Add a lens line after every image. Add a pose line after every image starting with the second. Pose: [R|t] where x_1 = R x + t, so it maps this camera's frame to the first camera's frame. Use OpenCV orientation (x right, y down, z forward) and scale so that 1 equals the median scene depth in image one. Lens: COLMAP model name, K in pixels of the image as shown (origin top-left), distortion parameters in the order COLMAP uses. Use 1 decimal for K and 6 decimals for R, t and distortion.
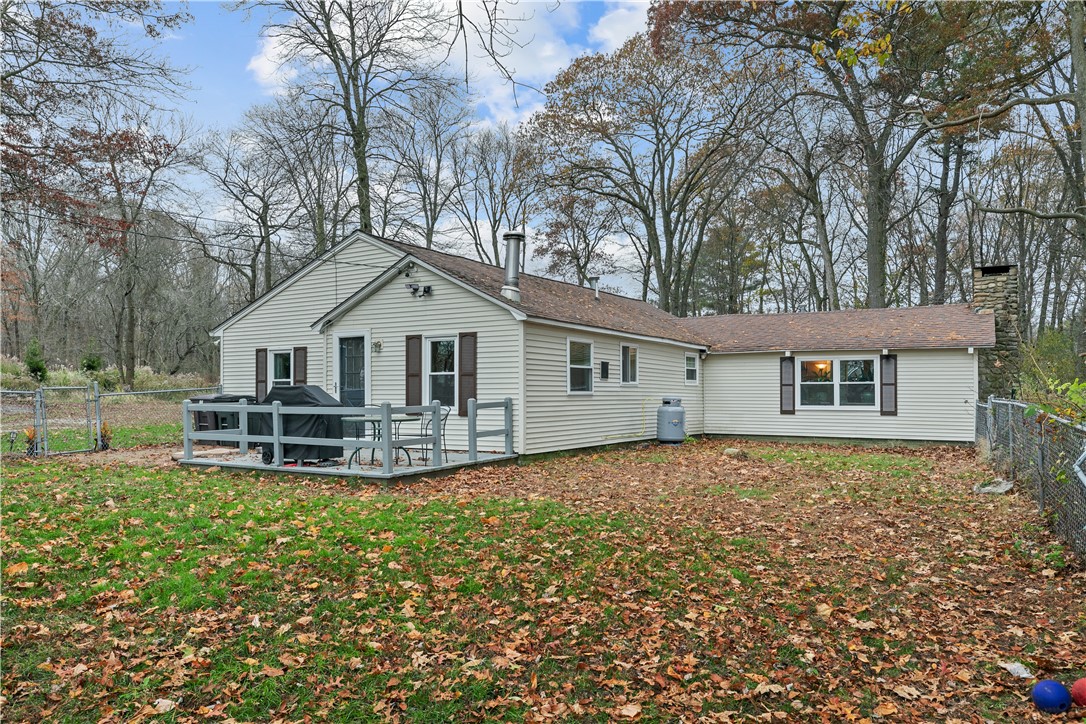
lens RADIAL K [[752.2, 0, 544.0], [0, 752.2, 365.2], [0, 0, 1]] dist [0.001901, 0.001582]
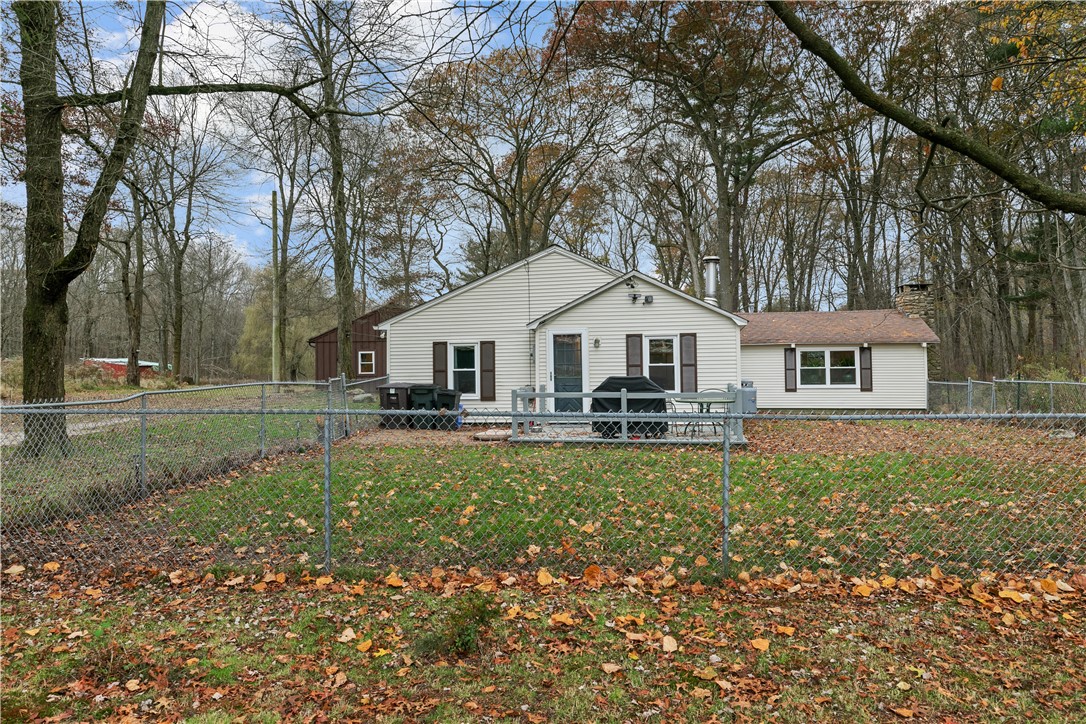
lens RADIAL K [[738.9, 0, 539.5], [0, 738.9, 361.8], [0, 0, 1]] dist [0.002414, 0.000107]
pose [[0.944528, -0.005793, 0.328380, -0.593105], [-0.000830, 0.999799, 0.020024, -0.014843], [-0.328430, -0.019186, 0.944333, -0.089397]]
